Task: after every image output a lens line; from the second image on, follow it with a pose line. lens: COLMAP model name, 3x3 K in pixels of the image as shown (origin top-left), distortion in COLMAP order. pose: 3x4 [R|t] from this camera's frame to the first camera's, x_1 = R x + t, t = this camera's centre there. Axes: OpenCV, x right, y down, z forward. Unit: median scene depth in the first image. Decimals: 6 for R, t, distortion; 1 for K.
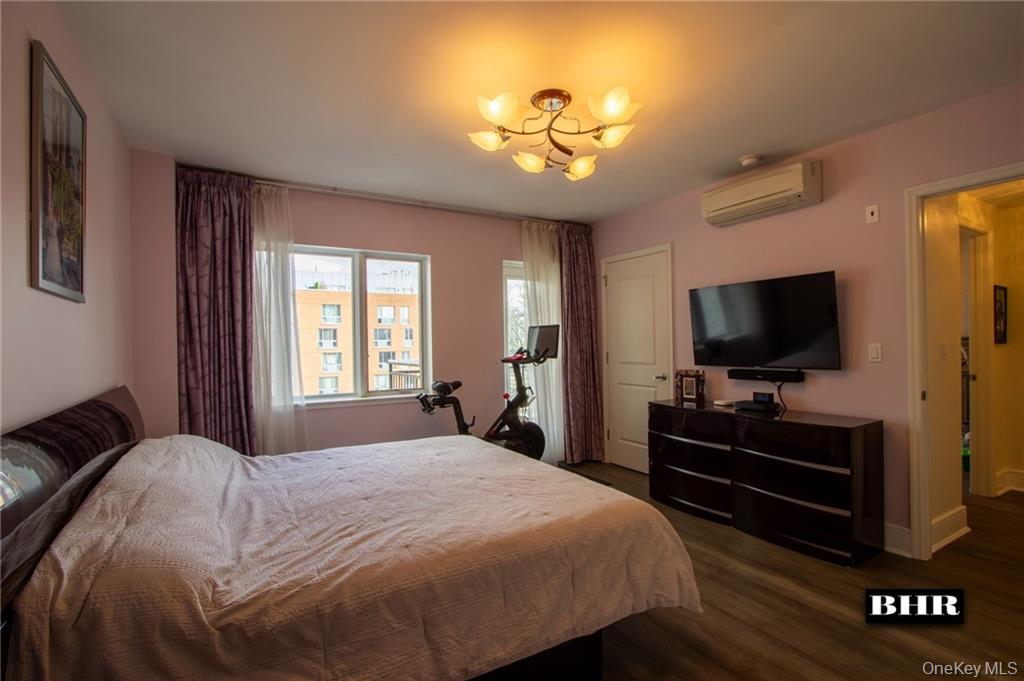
lens RADIAL K [[476.4, 0, 512.0], [0, 476.4, 340.5], [0, 0, 1]] dist [-0.002390, -0.000458]
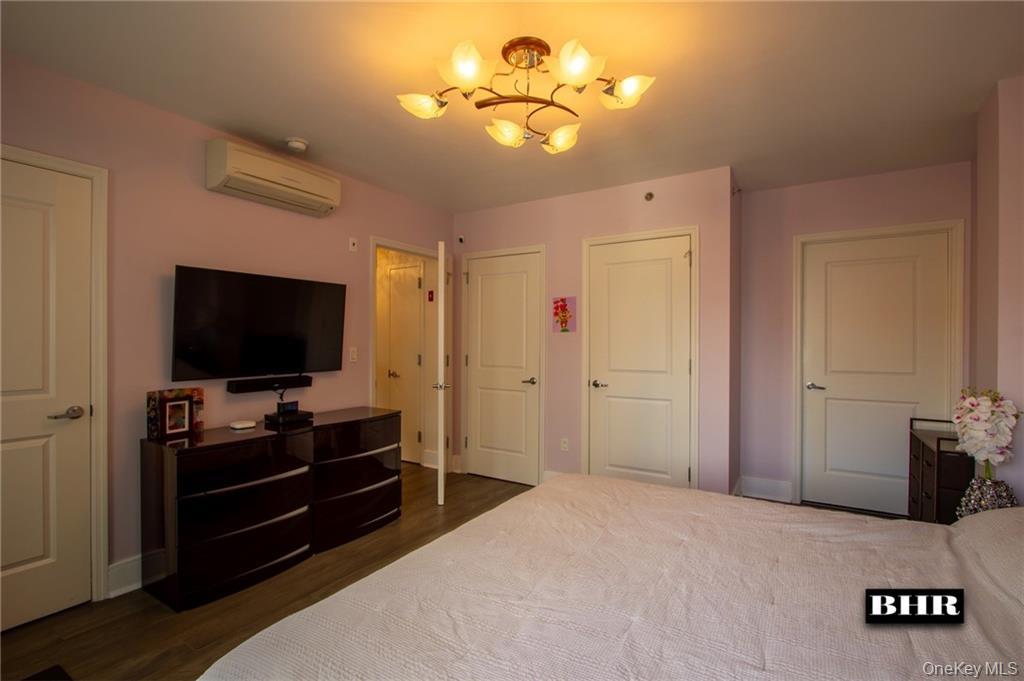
lens RADIAL K [[476.4, 0, 512.0], [0, 476.4, 340.5], [0, 0, 1]] dist [-0.002390, -0.000458]
pose [[-0.462109, 0.004924, 0.886809, -0.473756], [-0.008315, 0.999917, -0.009885, -0.002493], [-0.886784, -0.011942, -0.462030, 1.029759]]
